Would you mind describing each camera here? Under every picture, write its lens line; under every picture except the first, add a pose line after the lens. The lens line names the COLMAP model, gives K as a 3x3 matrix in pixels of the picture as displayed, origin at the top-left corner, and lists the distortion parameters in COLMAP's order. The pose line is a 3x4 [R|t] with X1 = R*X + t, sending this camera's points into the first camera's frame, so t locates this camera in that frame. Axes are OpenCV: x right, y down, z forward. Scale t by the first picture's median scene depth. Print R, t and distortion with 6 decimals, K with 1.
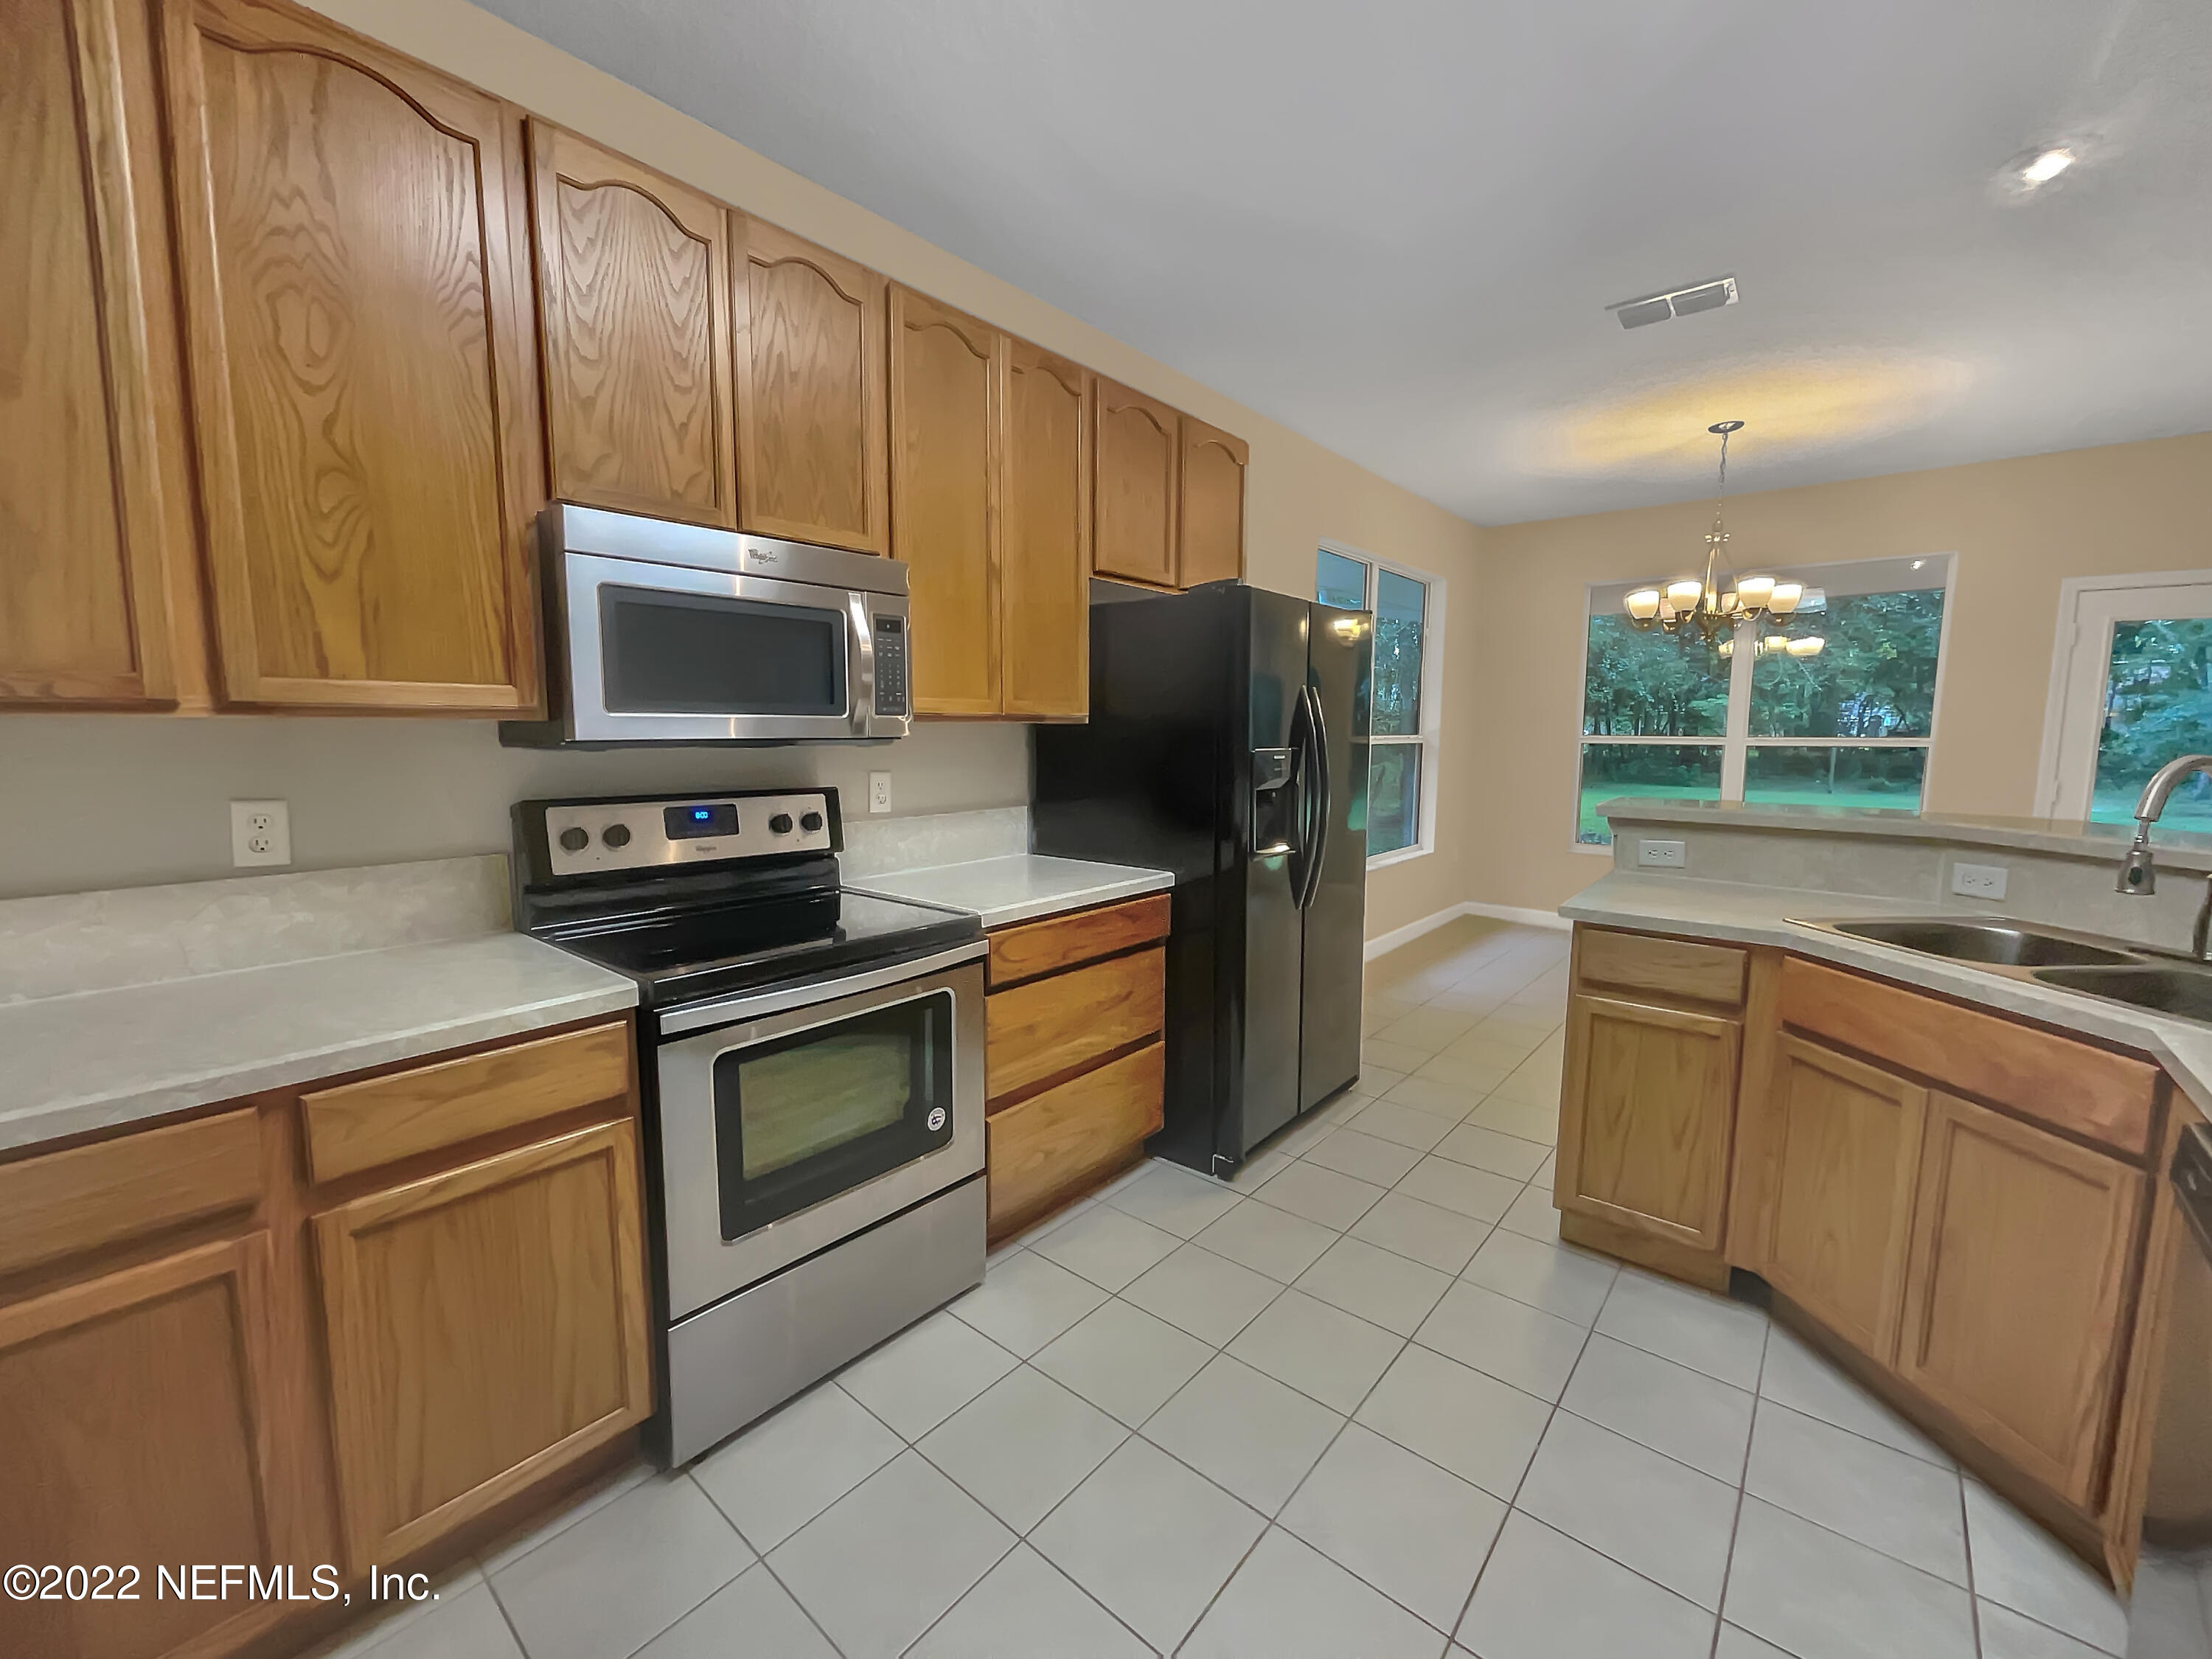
lens RADIAL K [[902.8, 0, 1106.0], [0, 902.8, 829.5], [0, 0, 1]] dist [-0.009316, 0.000580]
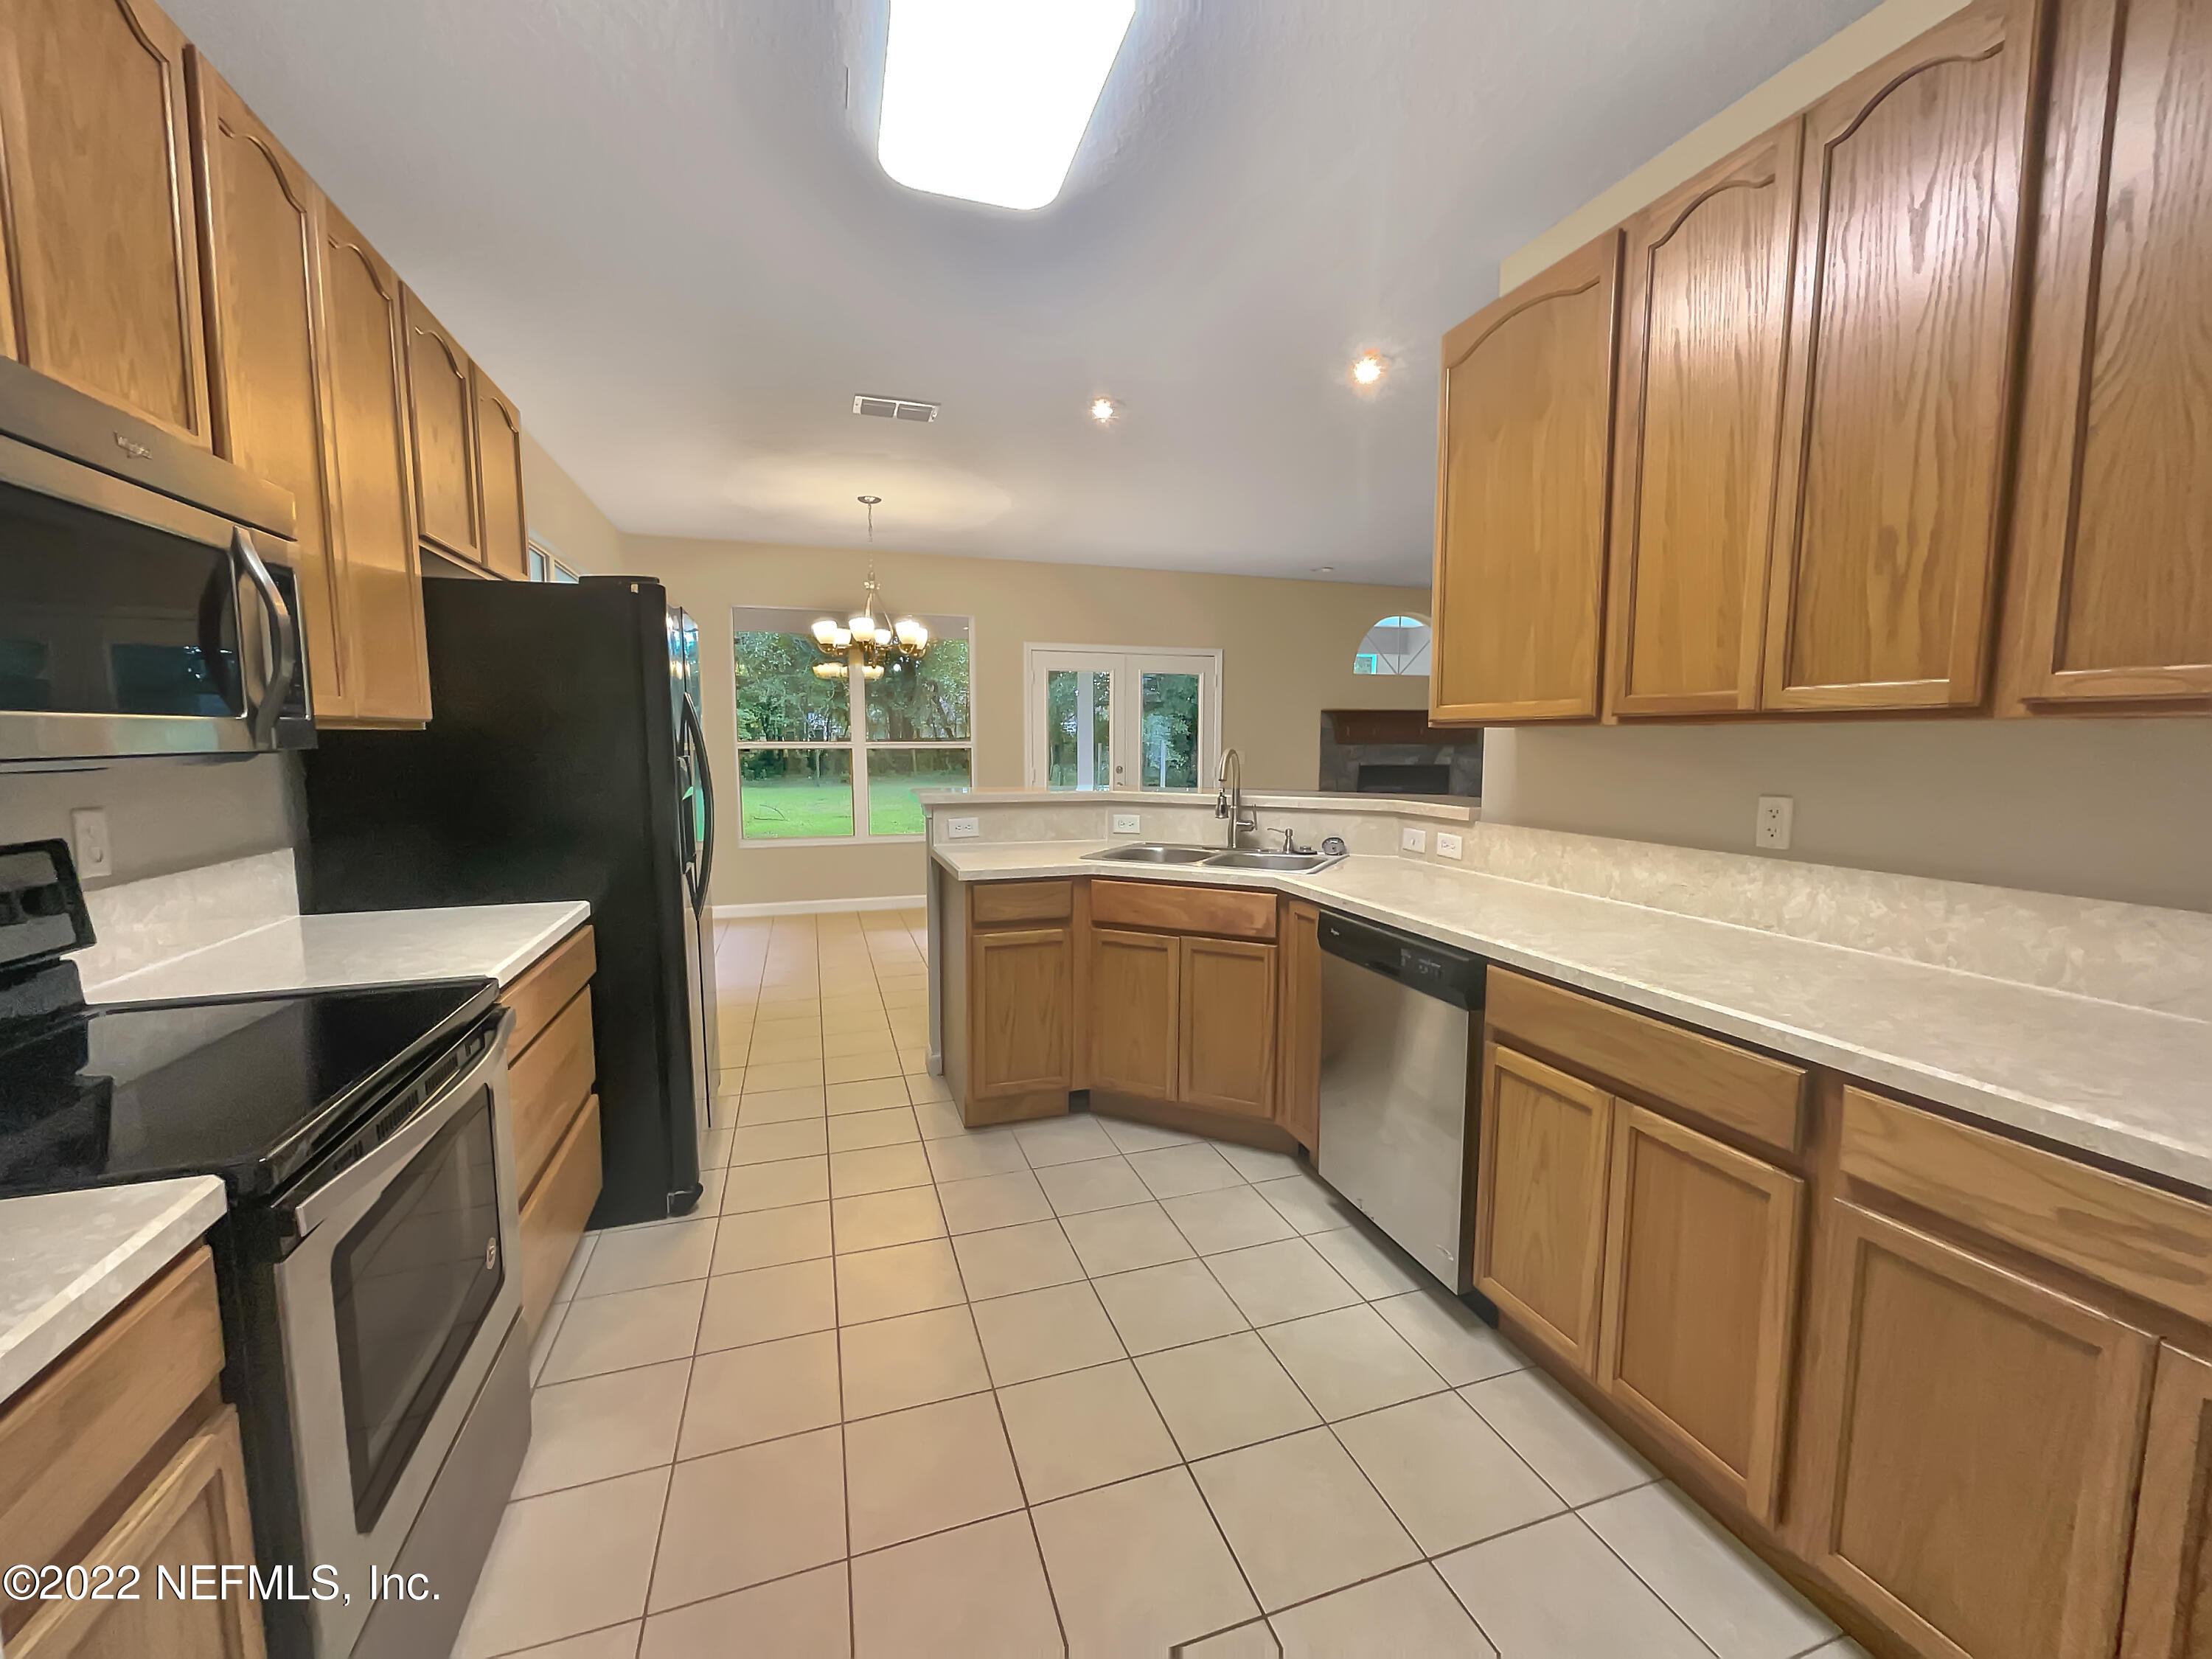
lens RADIAL K [[902.8, 0, 1106.0], [0, 902.8, 829.5], [0, 0, 1]] dist [-0.009316, 0.000580]
pose [[0.504785, -0.090109, 0.858529, -0.447971], [0.097051, 0.994156, 0.047282, -0.014585], [-0.857772, 0.059454, 0.510580, 0.127431]]
